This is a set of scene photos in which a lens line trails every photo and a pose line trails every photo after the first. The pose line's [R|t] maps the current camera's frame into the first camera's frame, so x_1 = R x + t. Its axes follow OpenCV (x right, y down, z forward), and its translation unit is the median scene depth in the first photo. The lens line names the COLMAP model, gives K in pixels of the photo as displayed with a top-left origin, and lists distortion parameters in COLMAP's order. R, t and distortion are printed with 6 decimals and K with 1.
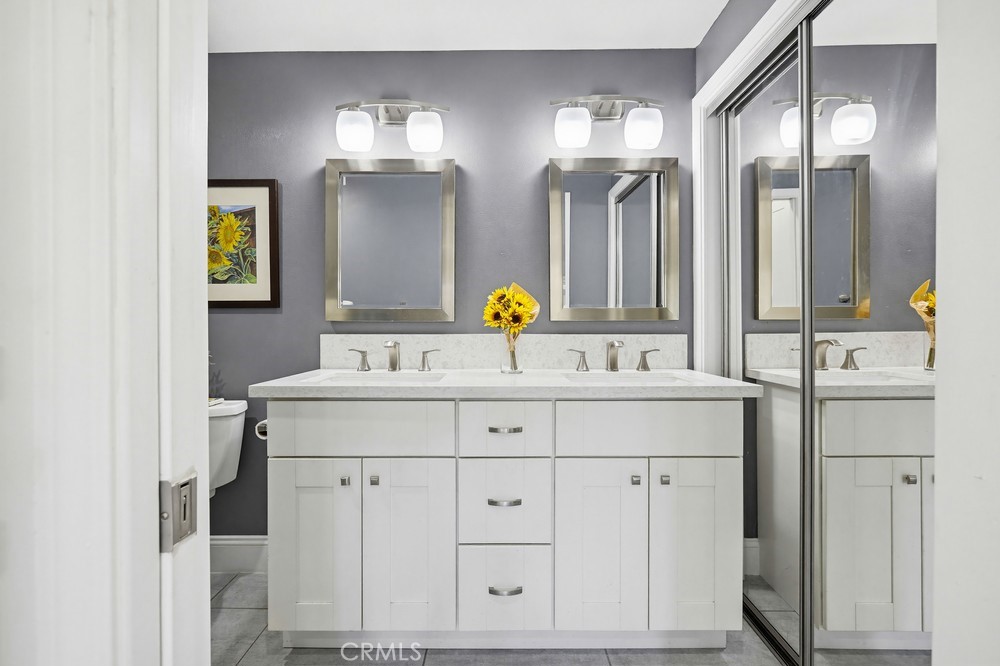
lens RADIAL K [[477.8, 0, 500.0], [0, 477.8, 333.0], [0, 0, 1]] dist [-0.001841, -0.000232]
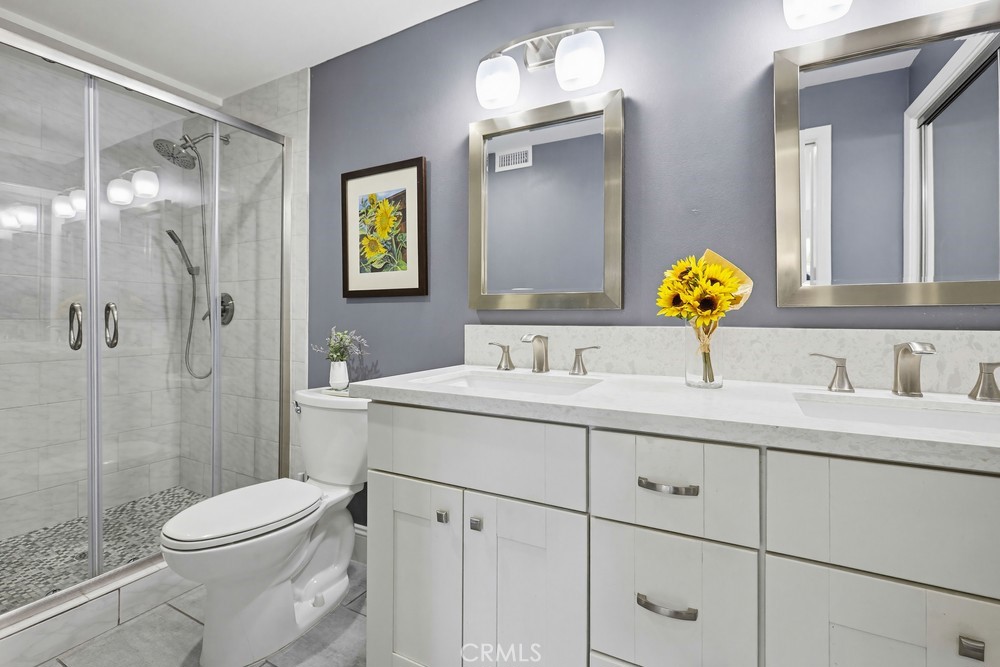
lens RADIAL K [[447.1, 0, 496.5], [0, 447.1, 315.3], [0, 0, 1]] dist [0.001880, 0.000673]
pose [[0.864741, -0.000409, -0.502217, 0.088560], [-0.007953, 0.999863, -0.014508, -0.003144], [0.502155, 0.016540, 0.864620, 0.326632]]
